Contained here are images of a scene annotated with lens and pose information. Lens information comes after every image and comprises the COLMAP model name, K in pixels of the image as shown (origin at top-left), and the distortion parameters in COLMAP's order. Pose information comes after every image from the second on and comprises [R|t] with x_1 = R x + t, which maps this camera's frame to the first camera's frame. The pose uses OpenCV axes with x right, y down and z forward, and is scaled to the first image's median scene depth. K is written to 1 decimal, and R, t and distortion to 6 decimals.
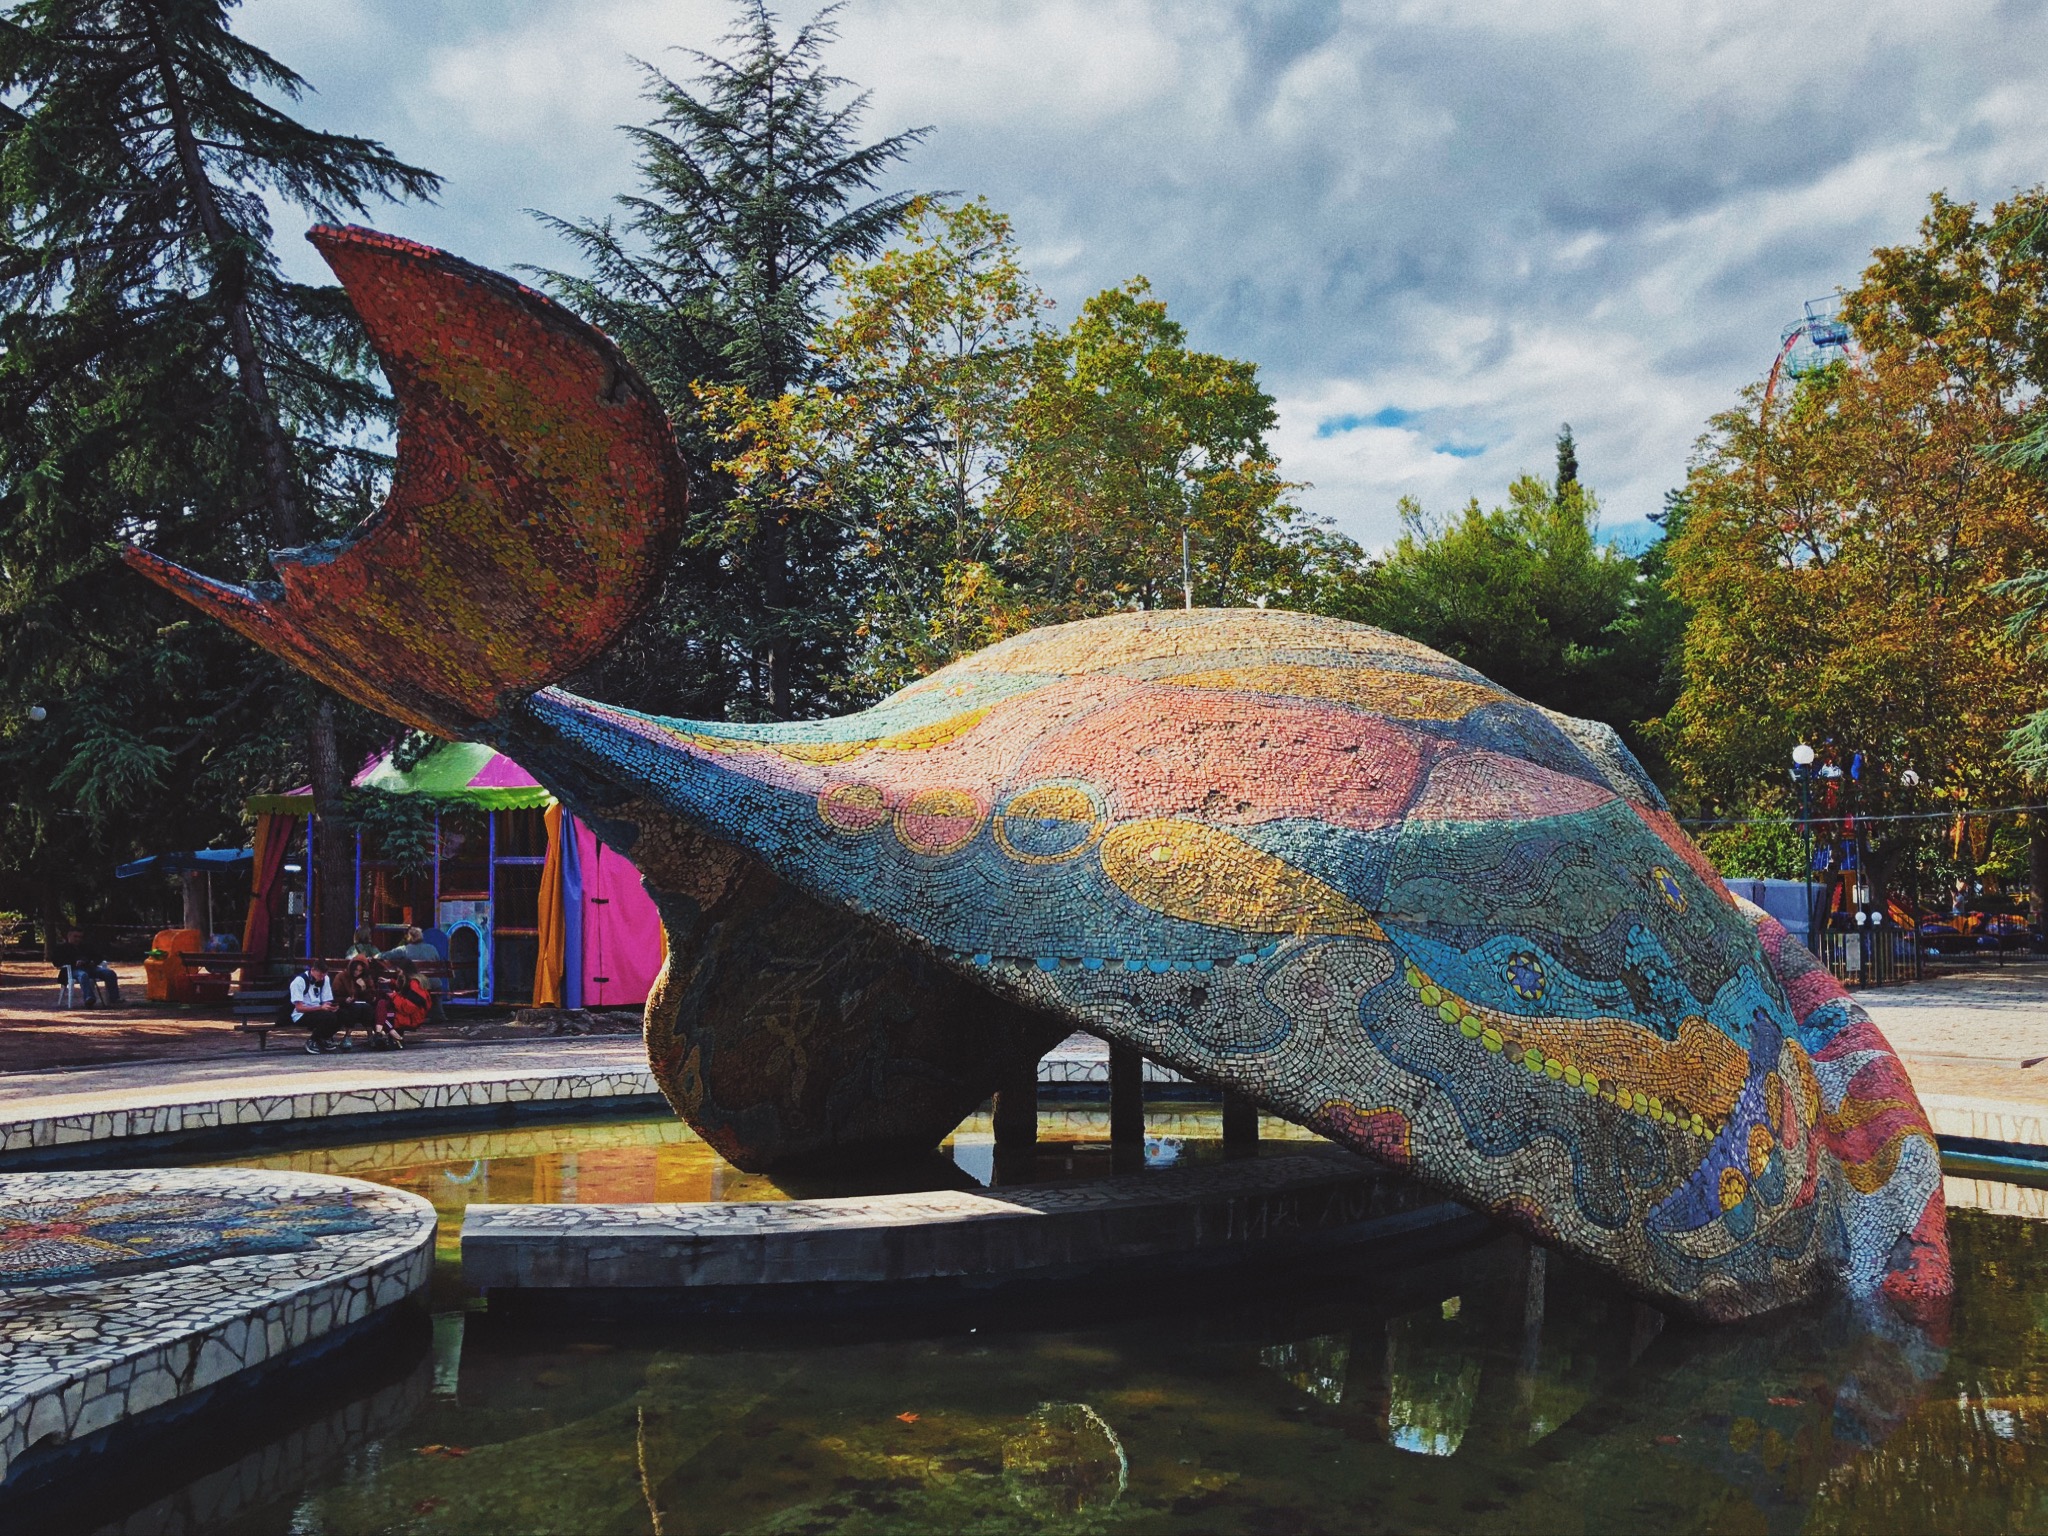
lens RADIAL K [[1557.0, 0, 1015.1], [0, 1557.0, 753.7], [0, 0, 1]] dist [0.077647, -0.092033]
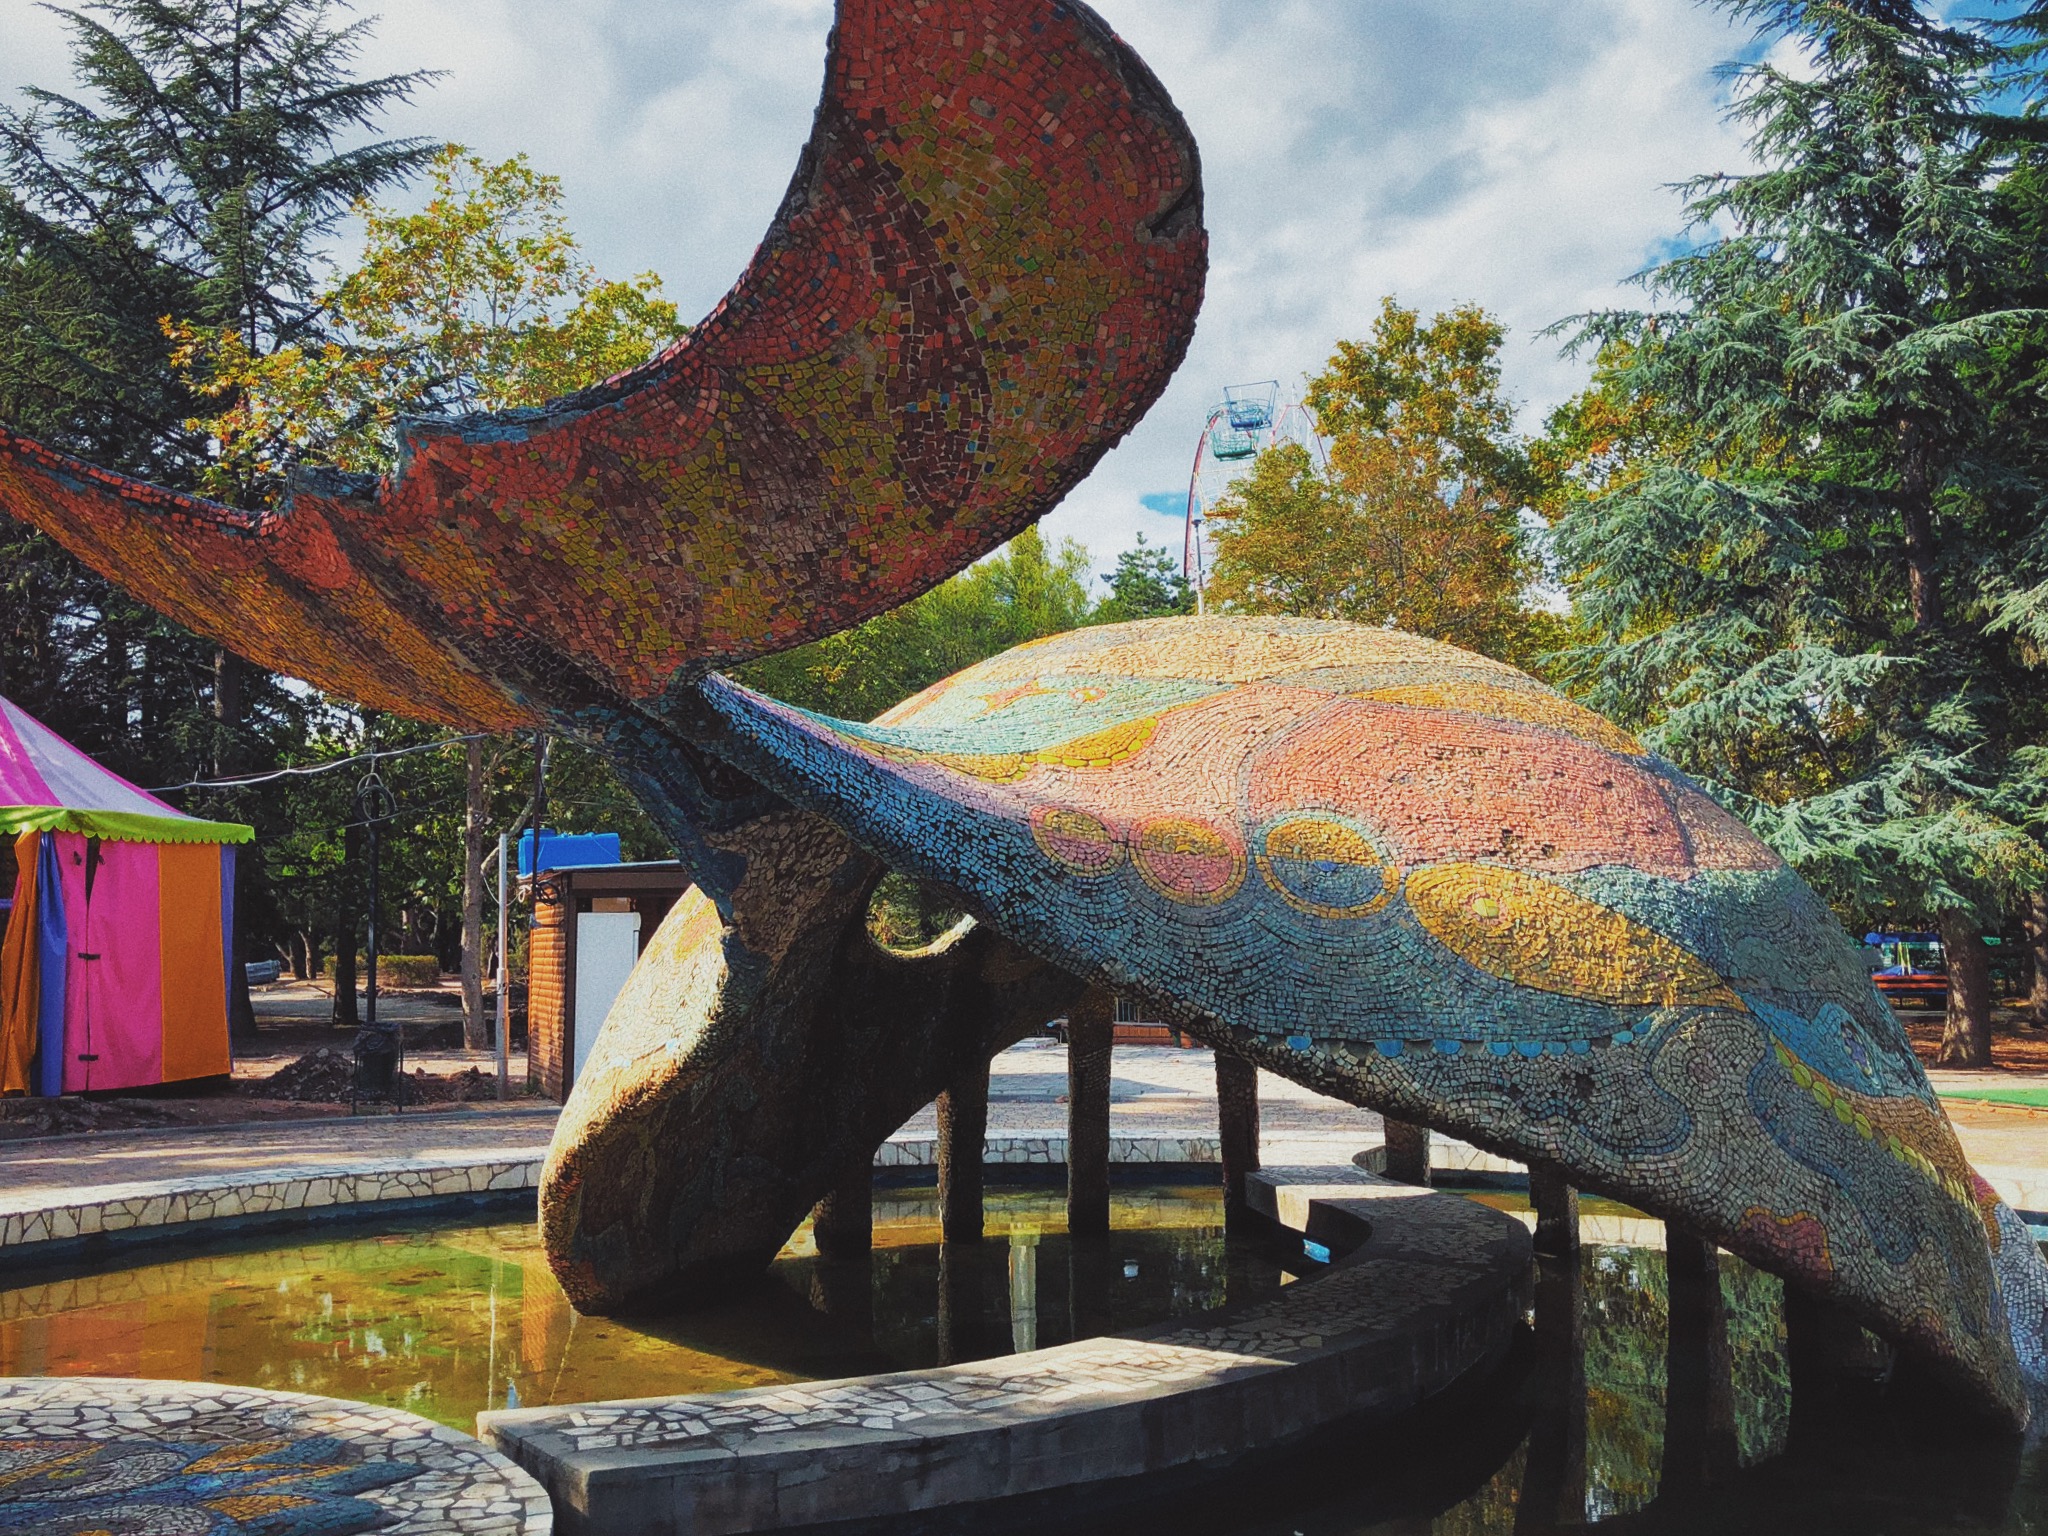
lens RADIAL K [[1649.3, 0, 1002.3], [0, 1649.3, 762.4], [0, 0, 1]] dist [0.011618, 0.012979]
pose [[0.945519, 0.034929, 0.323687, -0.166473], [-0.028483, 0.999291, -0.024630, 0.007030], [-0.324318, 0.014069, 0.945843, 0.108134]]
